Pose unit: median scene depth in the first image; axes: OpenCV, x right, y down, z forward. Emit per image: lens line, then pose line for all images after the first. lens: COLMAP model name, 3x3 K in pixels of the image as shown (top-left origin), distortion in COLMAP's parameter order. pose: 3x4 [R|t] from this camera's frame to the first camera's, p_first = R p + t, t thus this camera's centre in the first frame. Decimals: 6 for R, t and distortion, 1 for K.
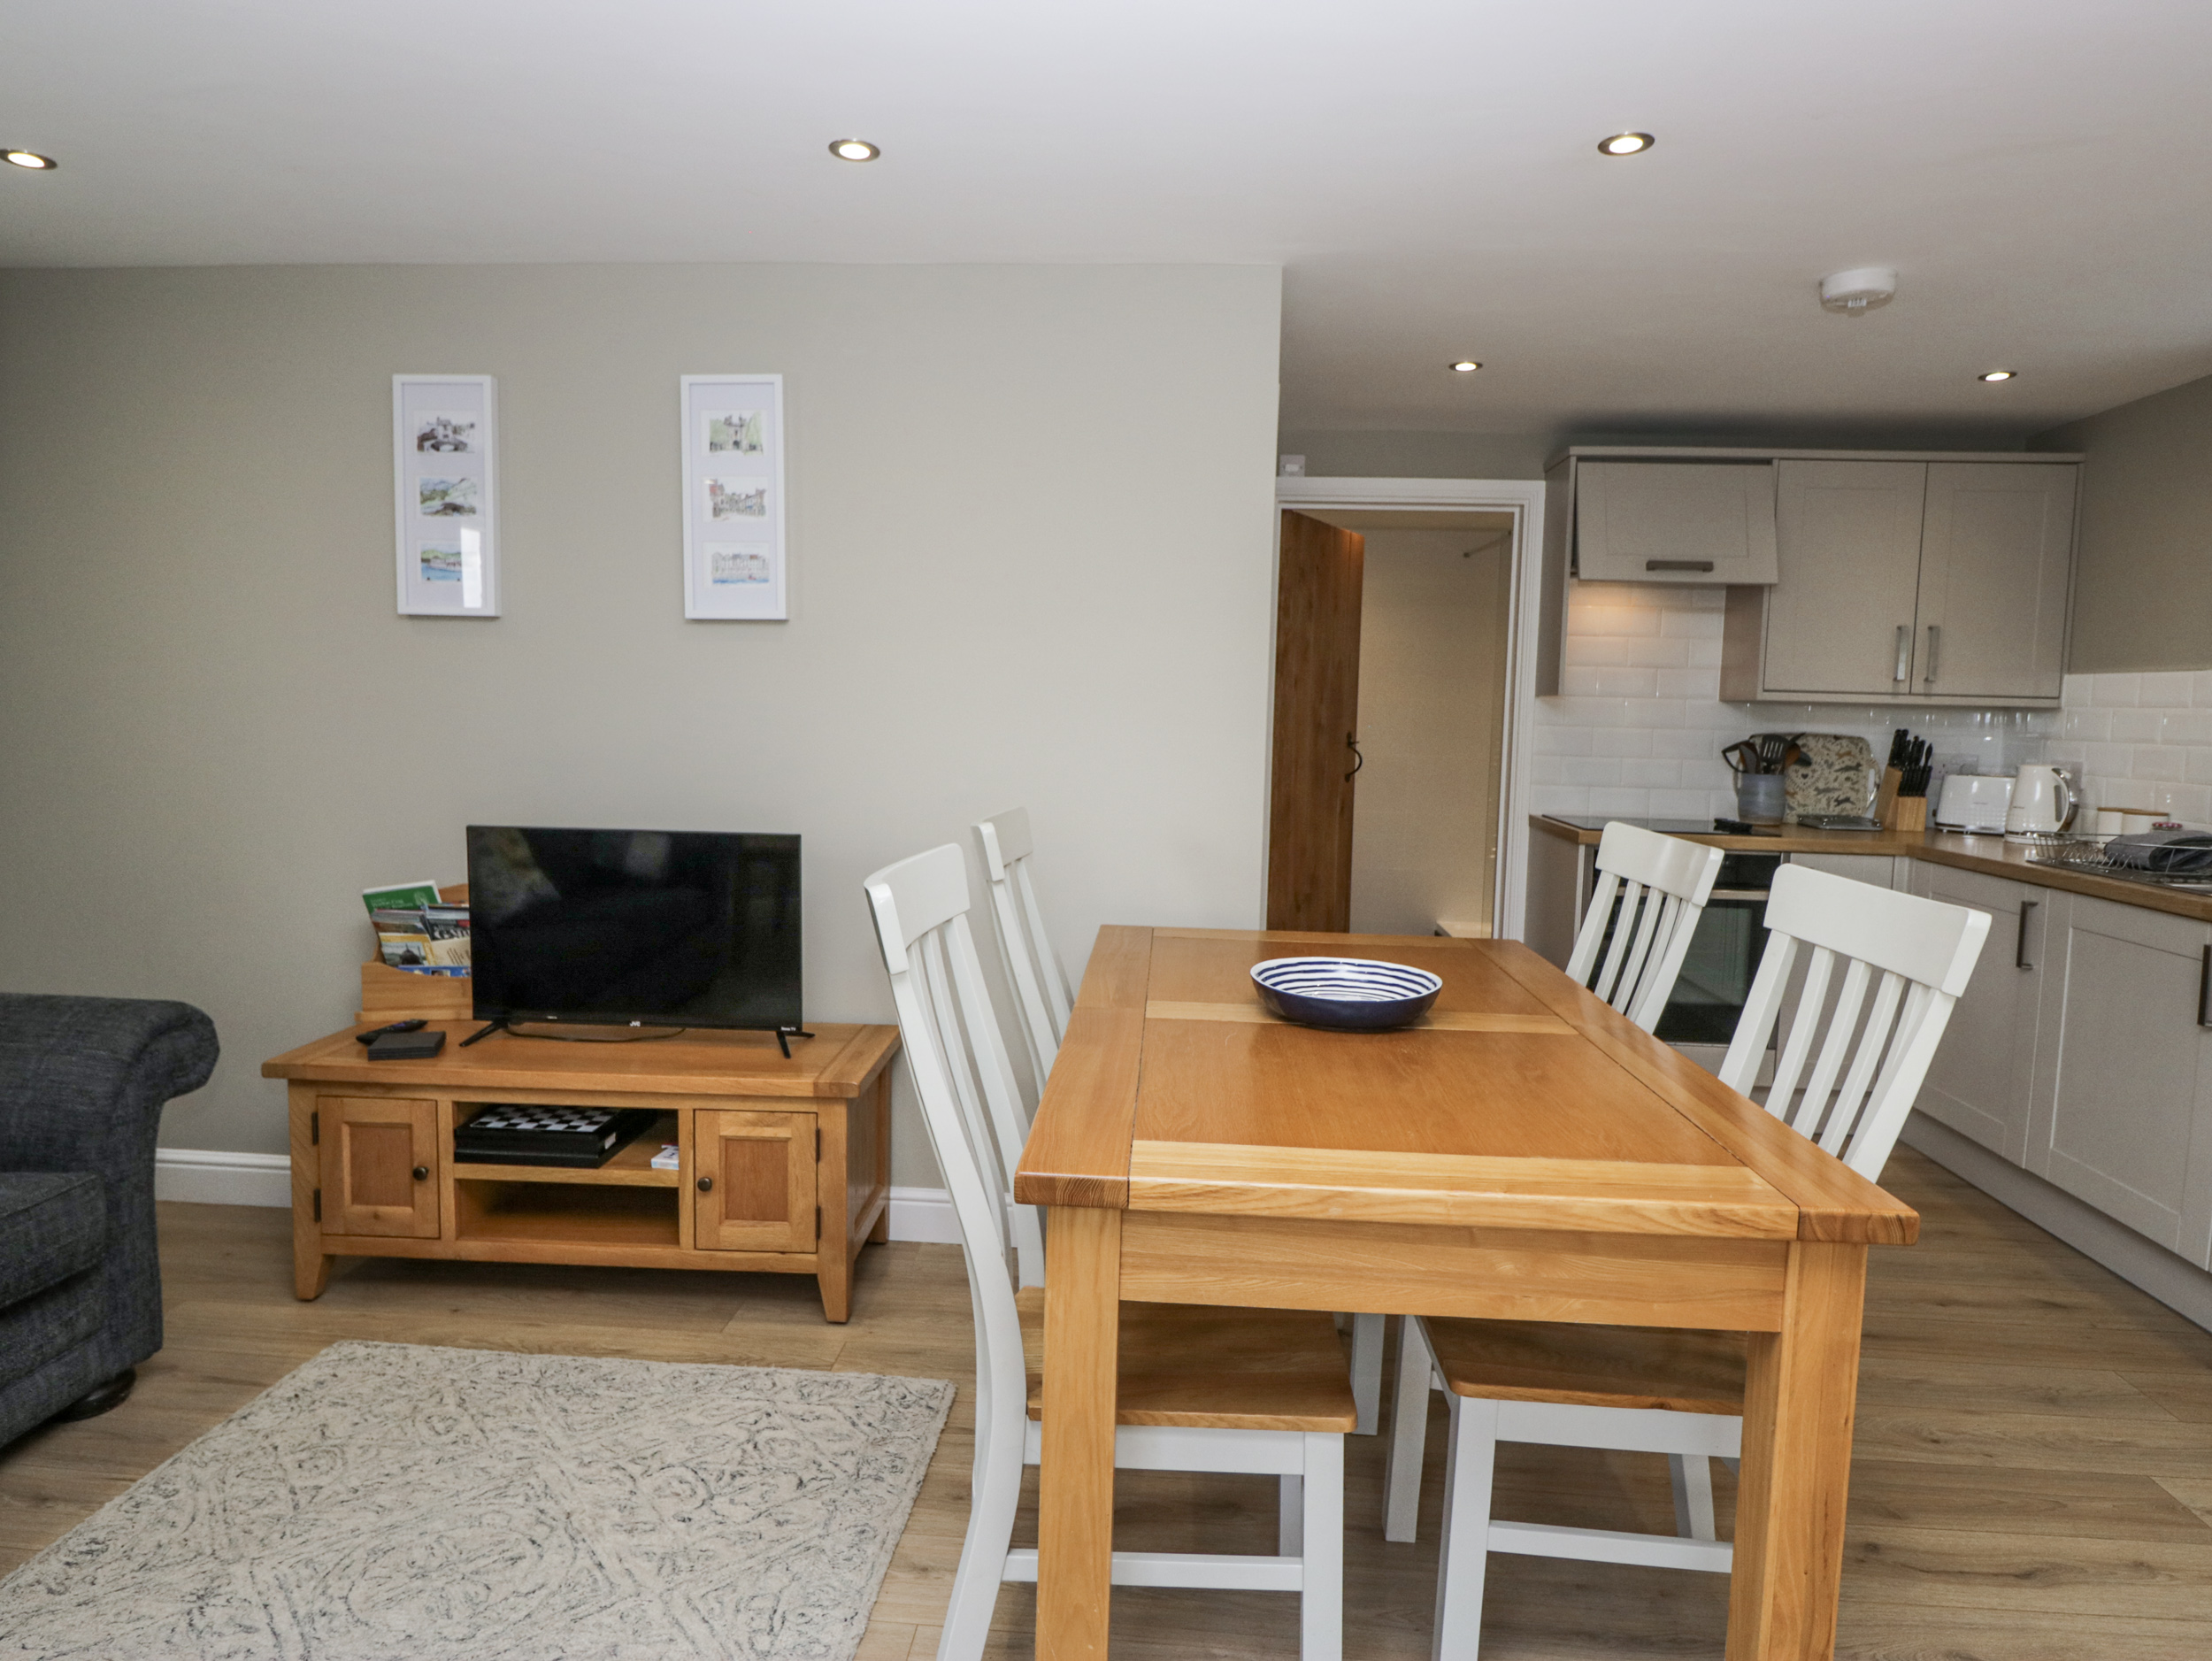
lens RADIAL K [[1284.3, 0, 1113.7], [0, 1284.3, 805.5], [0, 0, 1]] dist [-0.000289, -0.011346]
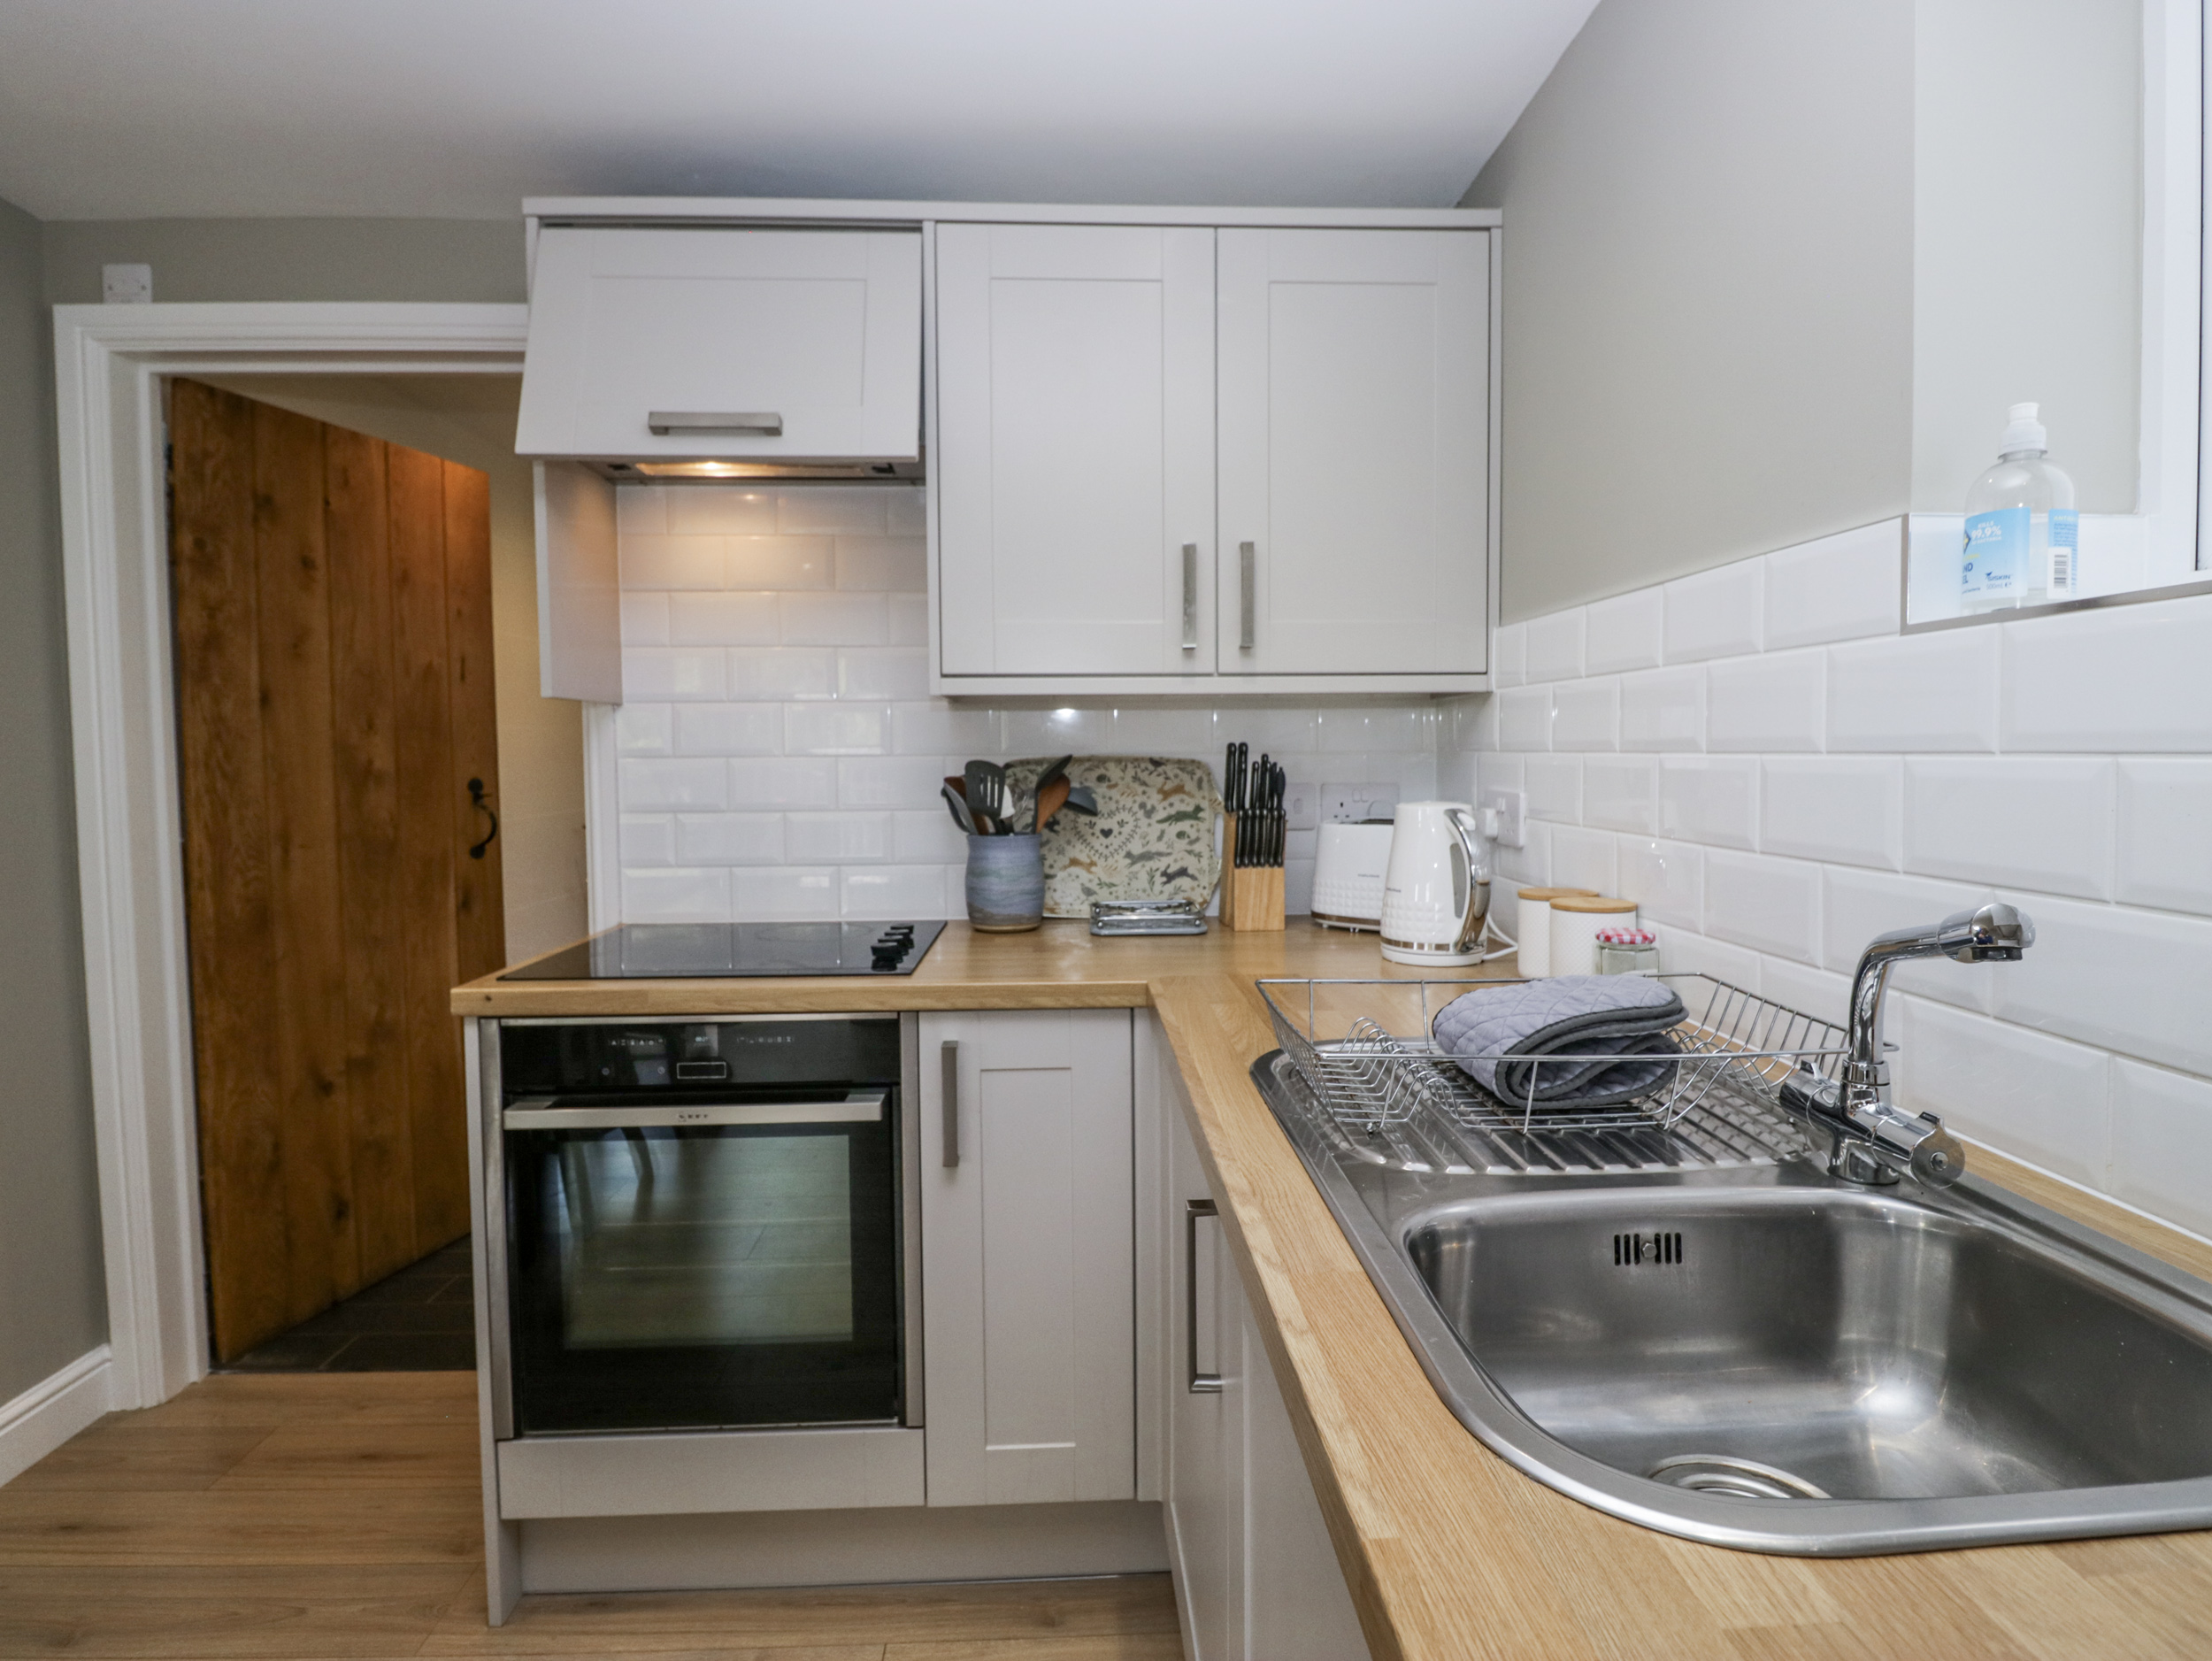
lens RADIAL K [[1152.4, 0, 1109.0], [0, 1152.4, 808.7], [0, 0, 1]] dist [0.000626, -0.014443]
pose [[0.993054, -0.039291, 0.110906, 0.723352], [0.042197, 0.998822, -0.023974, -0.031841], [-0.109833, 0.028487, 0.993542, 0.748034]]
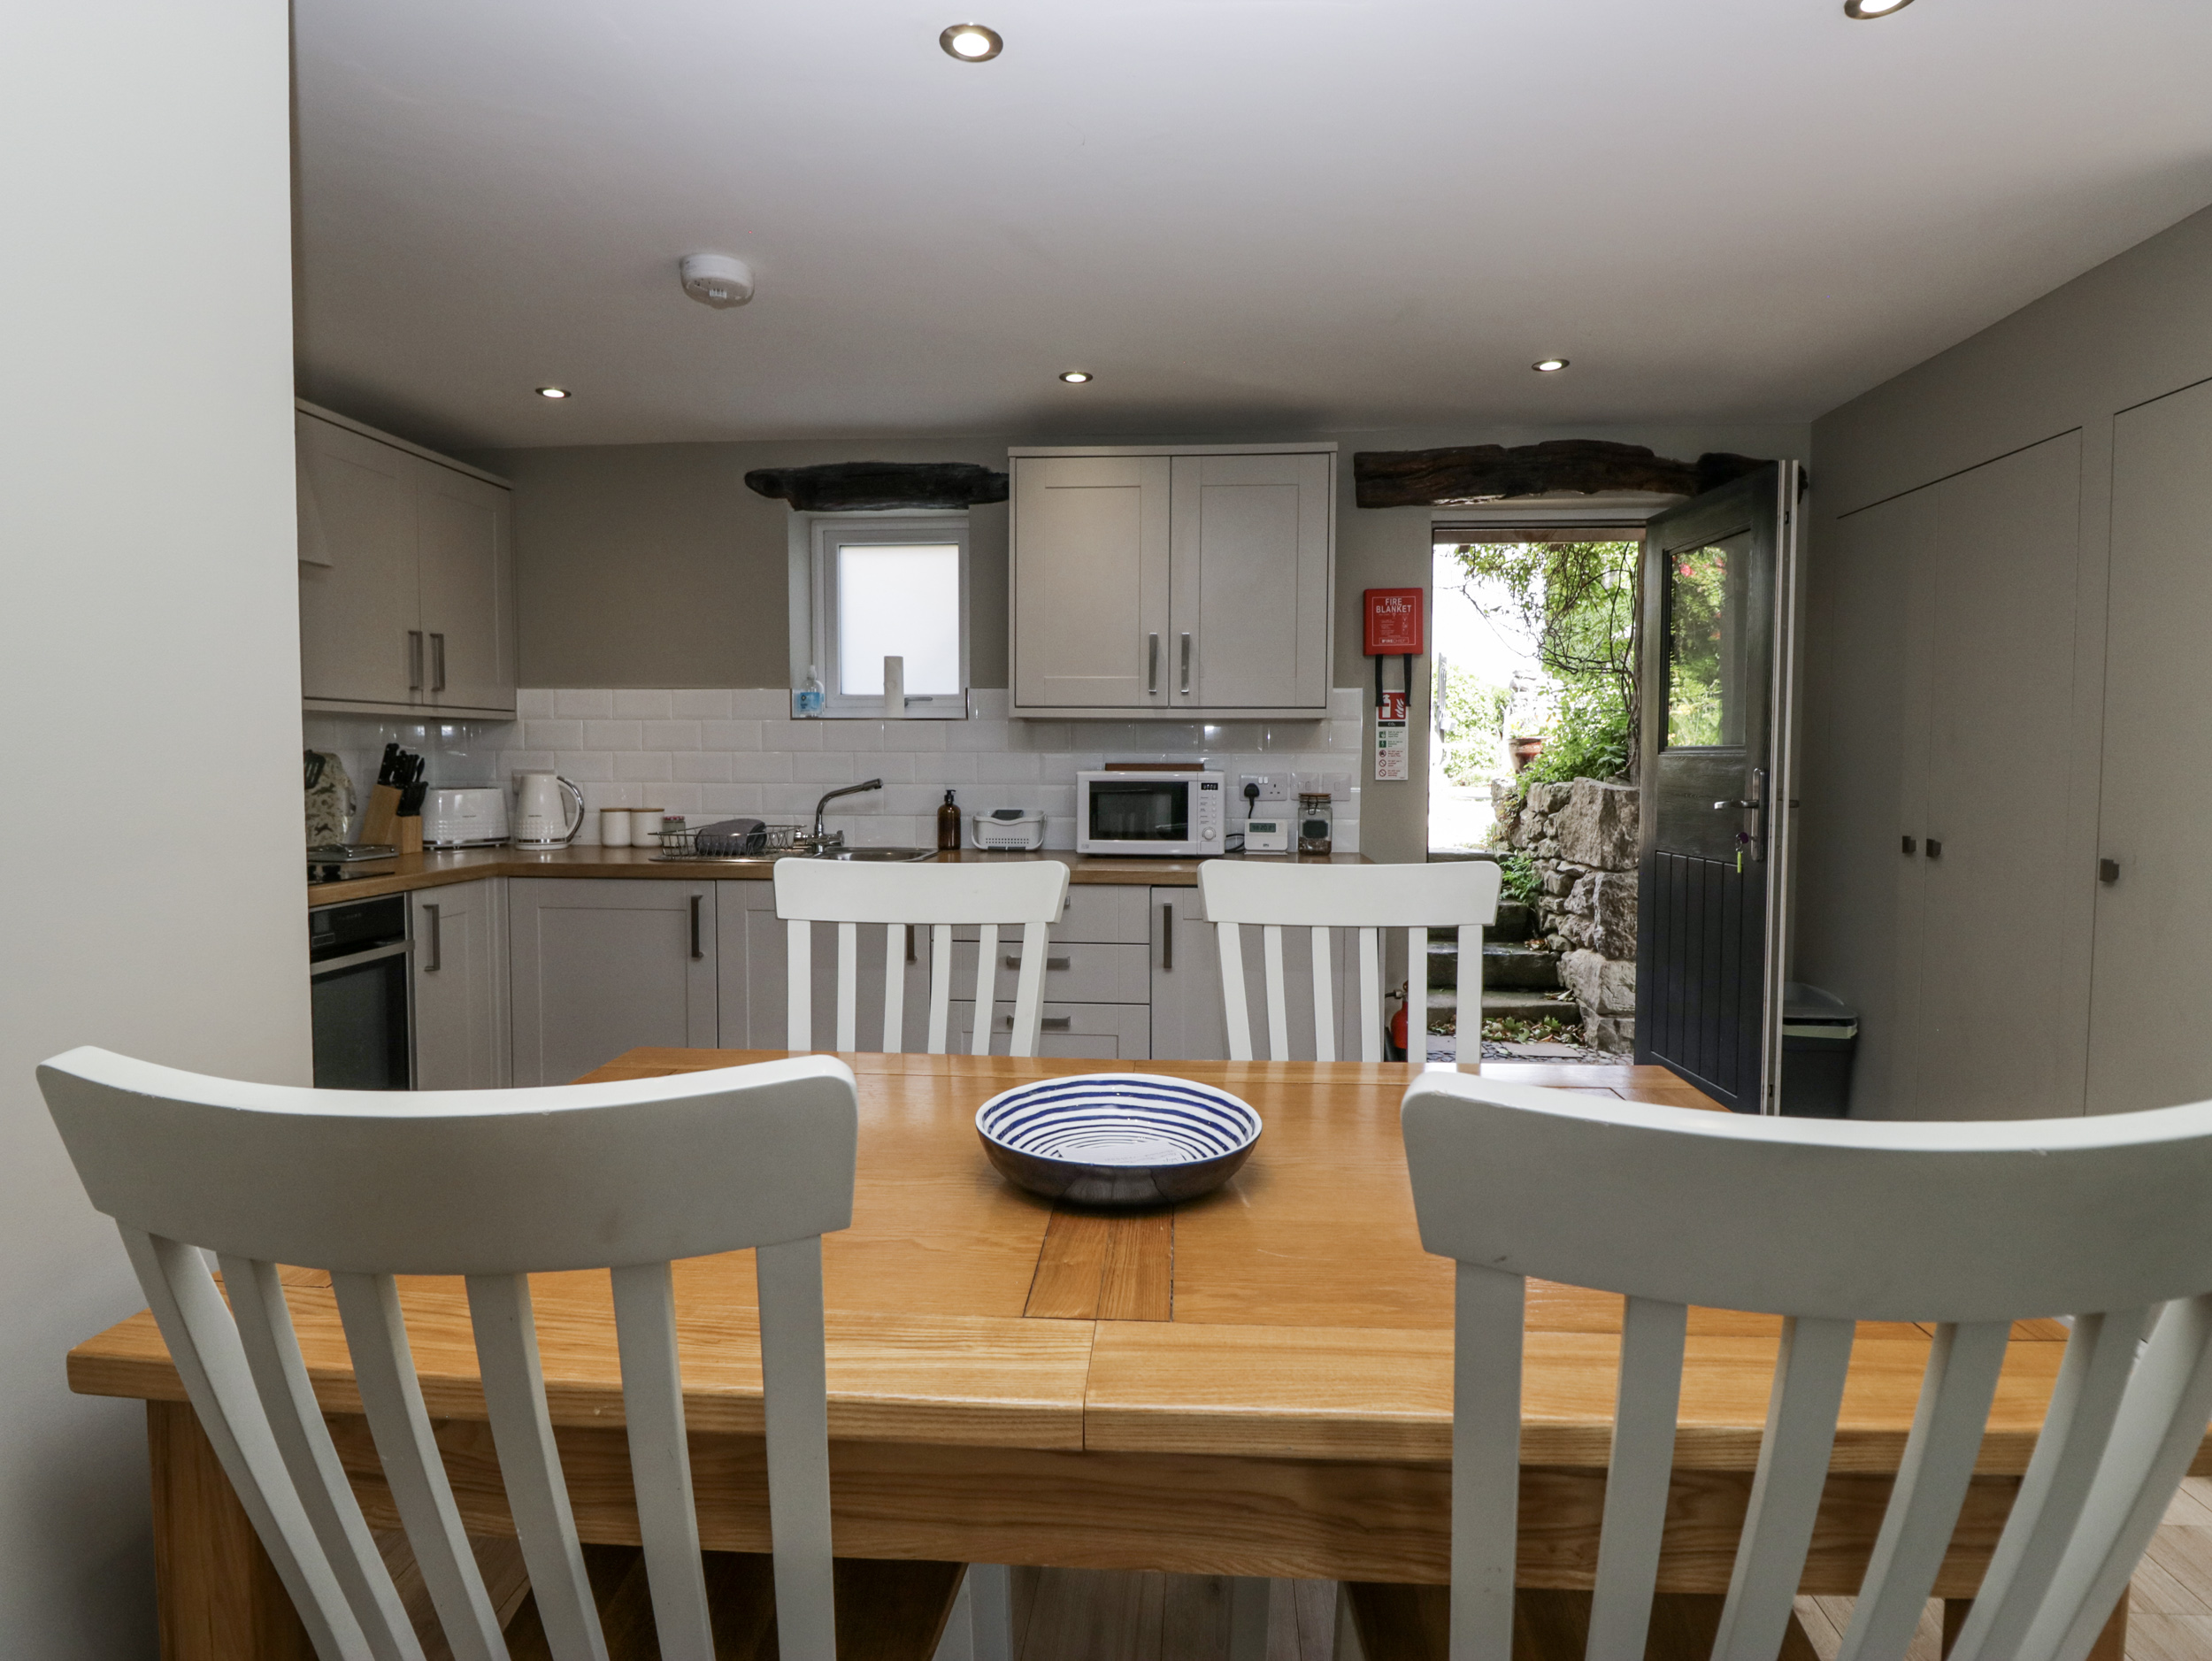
lens RADIAL K [[1152.4, 0, 1109.0], [0, 1152.4, 808.7], [0, 0, 1]] dist [0.000626, -0.014443]
pose [[0.010363, -0.073167, 0.997266, -0.287920], [0.076394, 0.994463, 0.072167, -0.047604], [-0.997024, 0.075438, 0.015896, 0.687395]]
